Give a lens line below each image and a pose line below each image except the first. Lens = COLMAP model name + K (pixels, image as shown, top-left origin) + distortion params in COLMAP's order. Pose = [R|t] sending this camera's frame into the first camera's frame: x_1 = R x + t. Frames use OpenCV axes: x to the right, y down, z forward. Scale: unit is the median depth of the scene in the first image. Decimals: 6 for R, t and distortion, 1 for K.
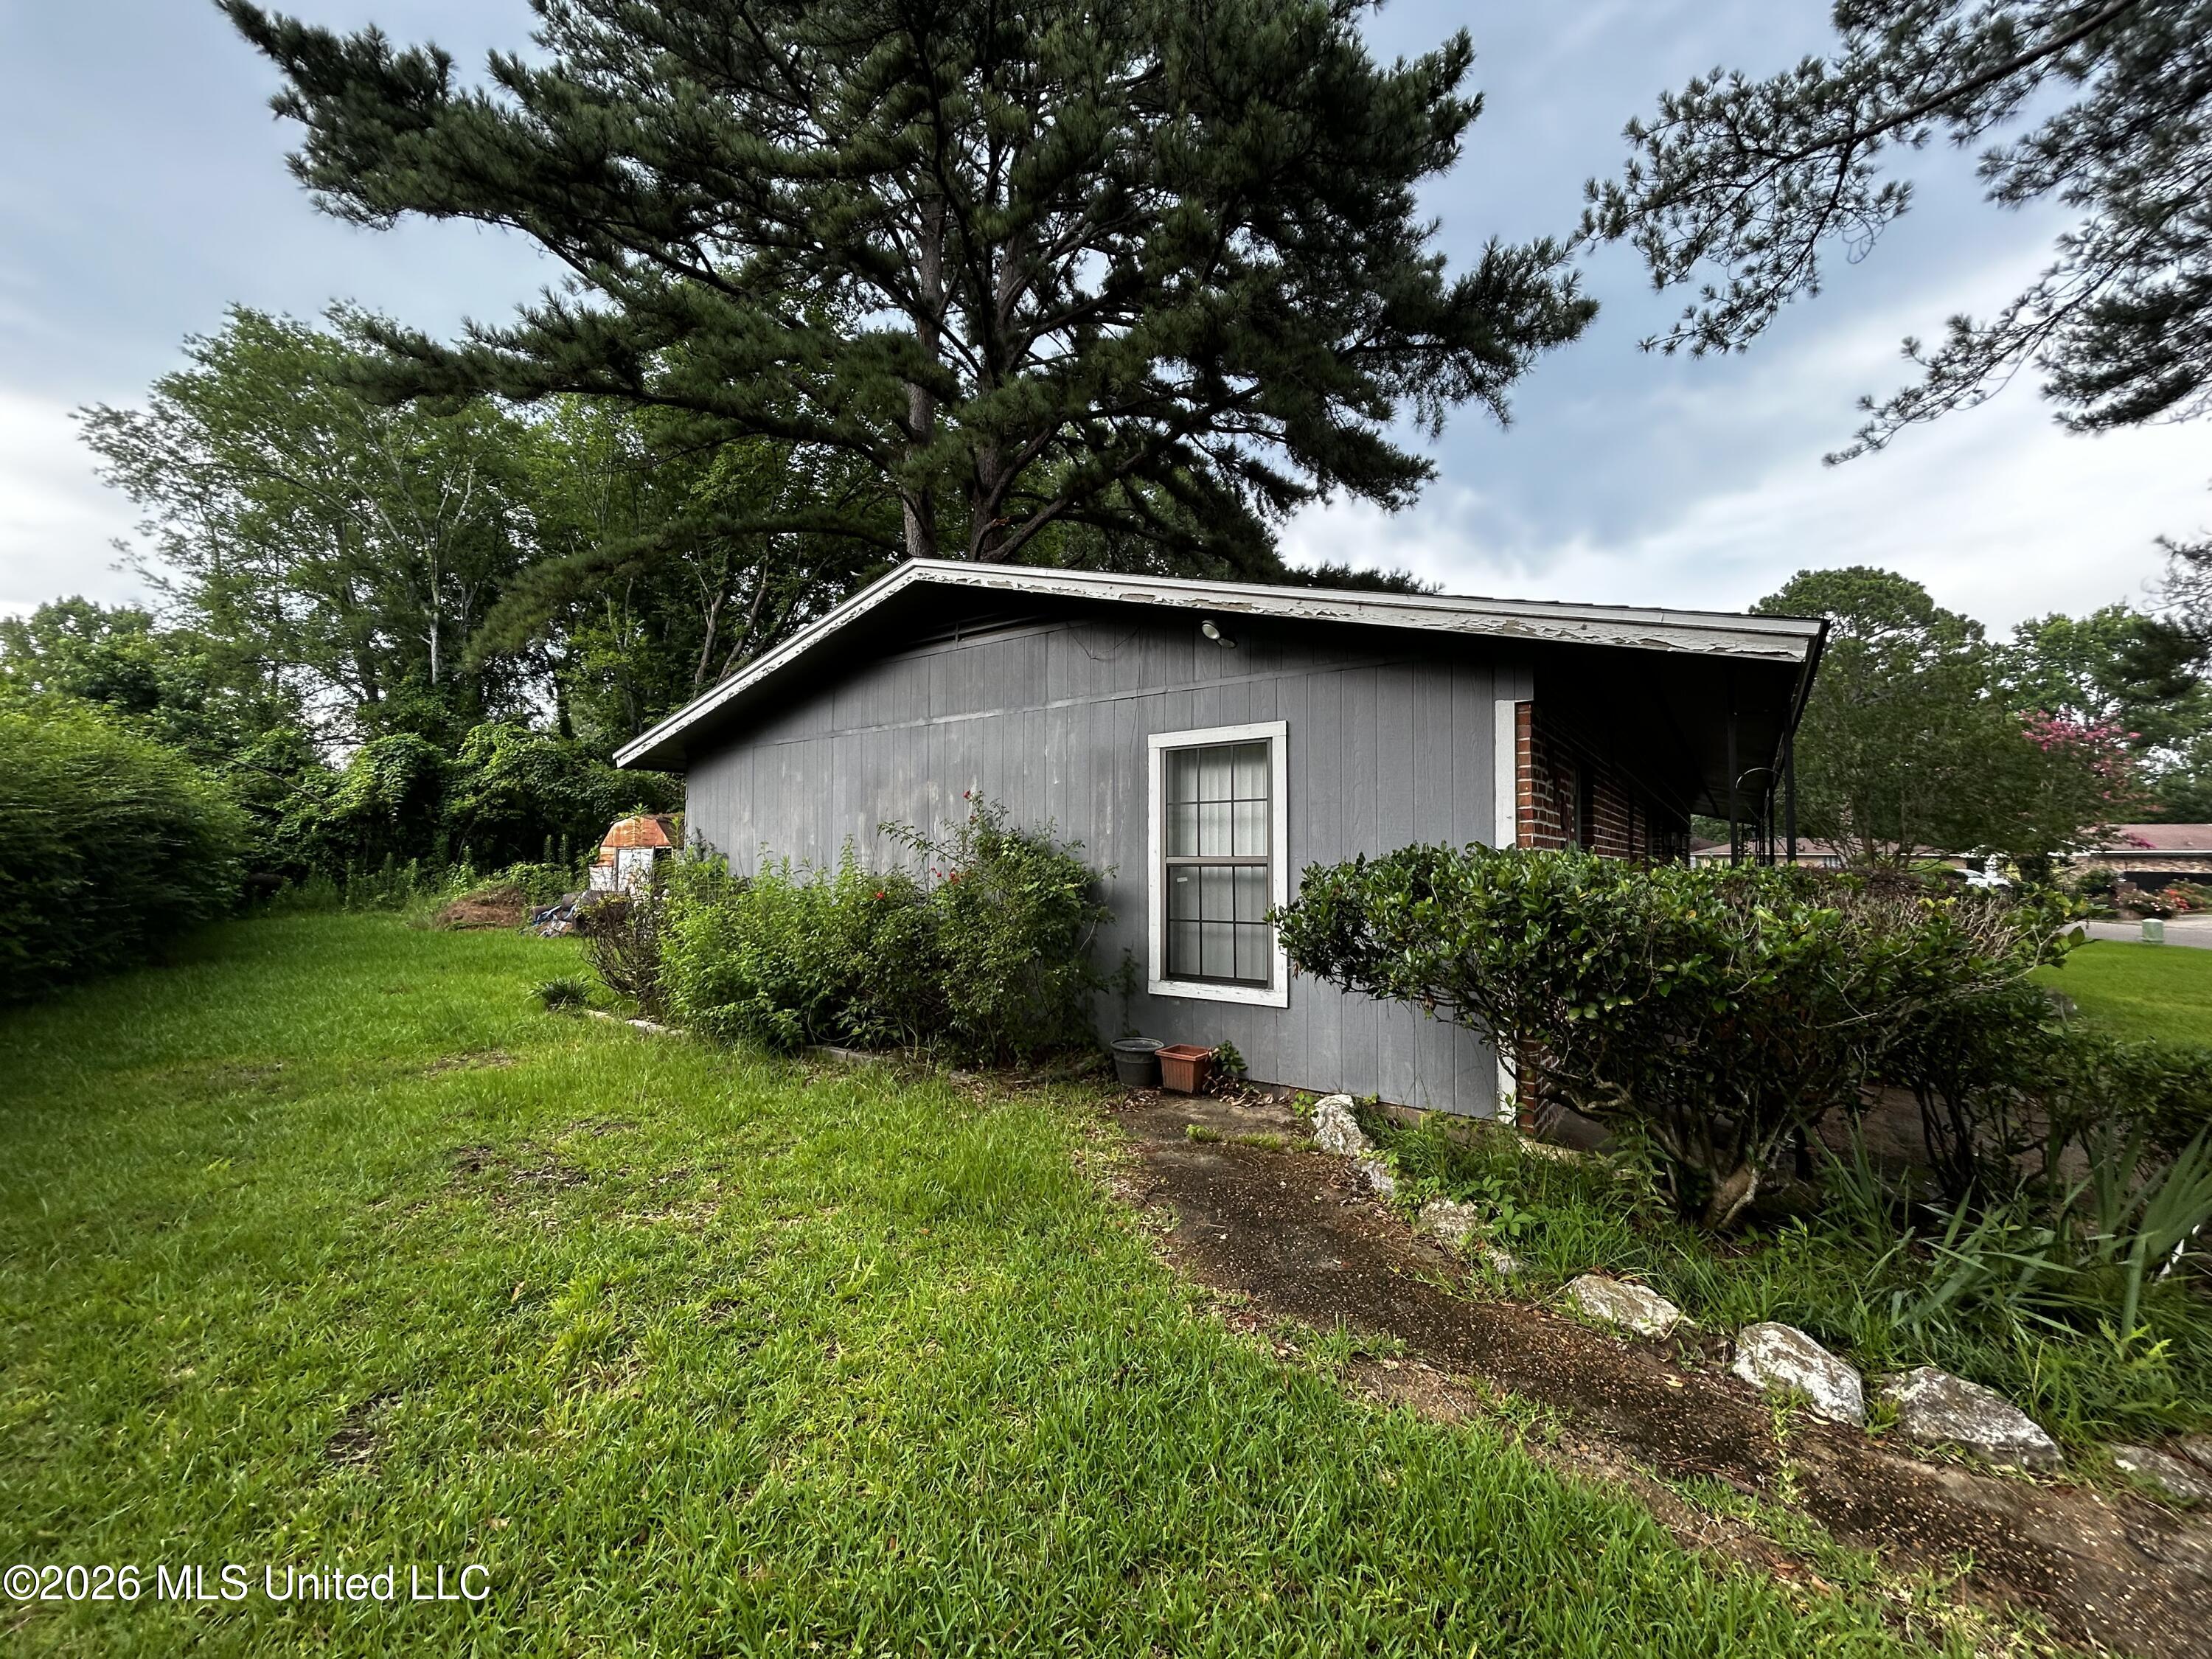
lens RADIAL K [[889.3, 0, 1101.6], [0, 889.3, 828.5], [0, 0, 1]] dist [-0.001749, 0.001028]
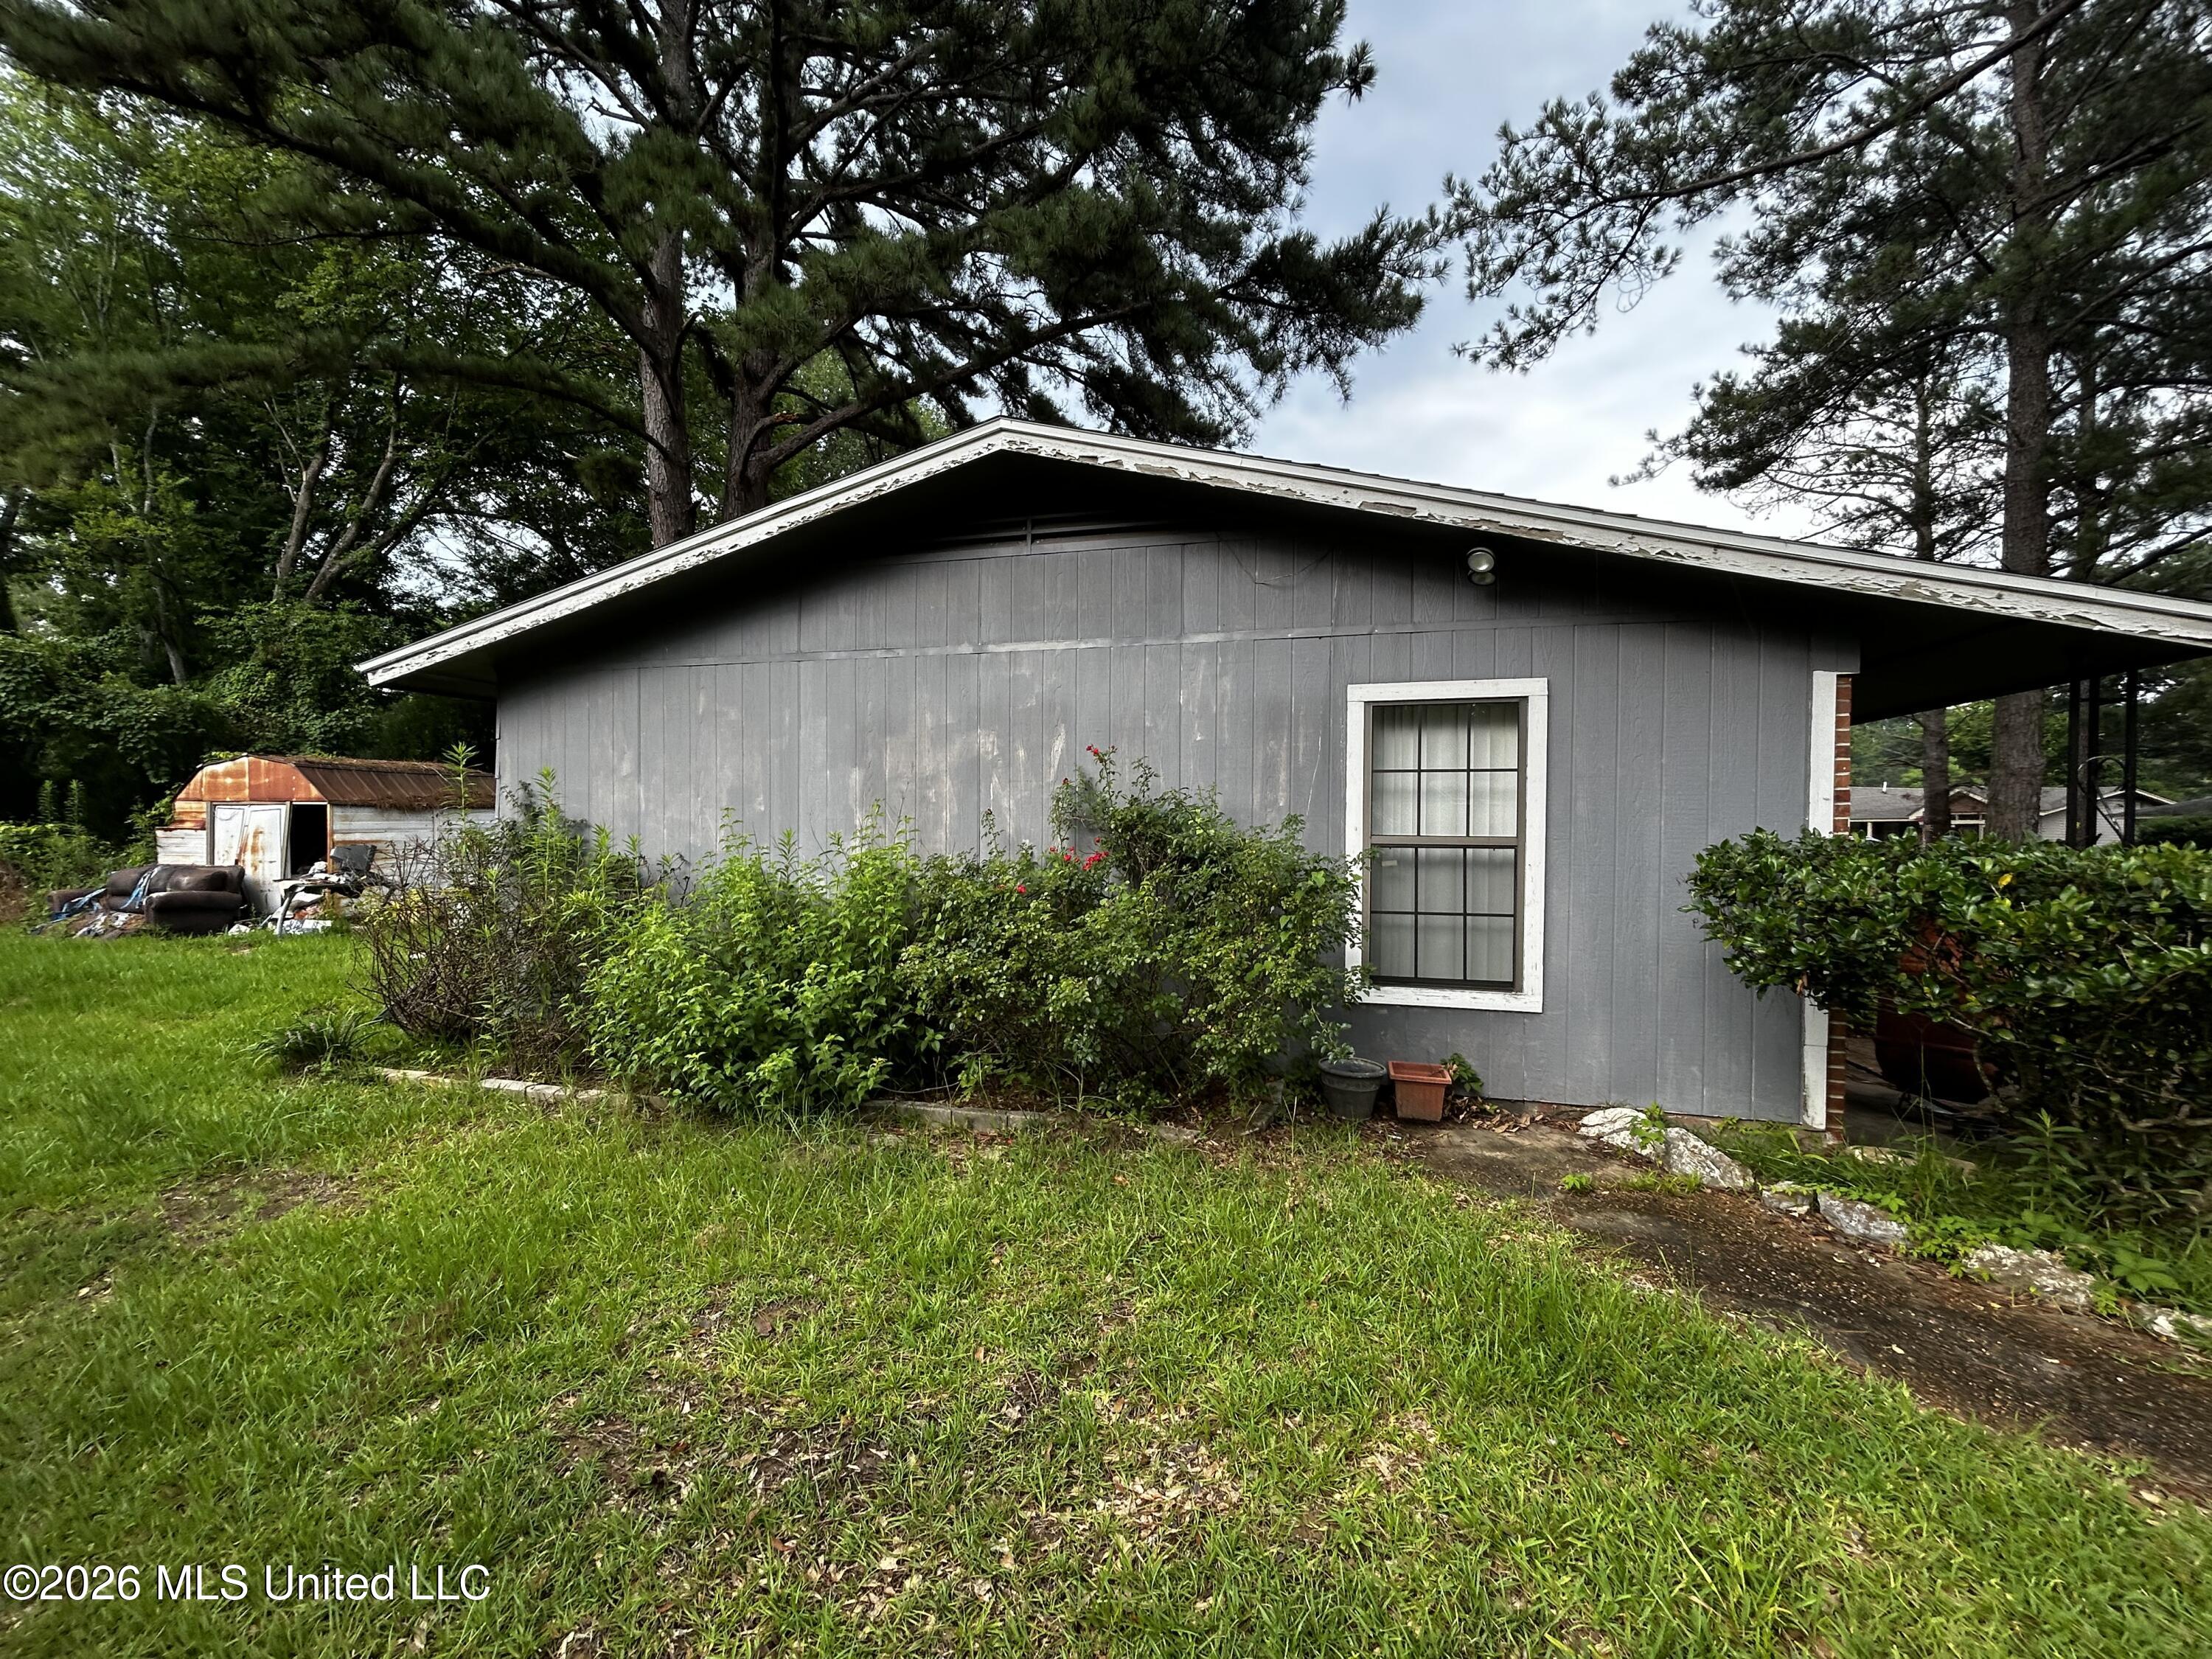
lens RADIAL K [[889.3, 0, 1108.8], [0, 889.3, 831.1], [0, 0, 1]] dist [-0.001749, 0.001028]
pose [[0.931573, 0.002755, 0.363544, -0.309892], [-0.020478, 0.998781, 0.044904, -0.002989], [-0.362977, -0.049276, 0.930494, 0.222305]]
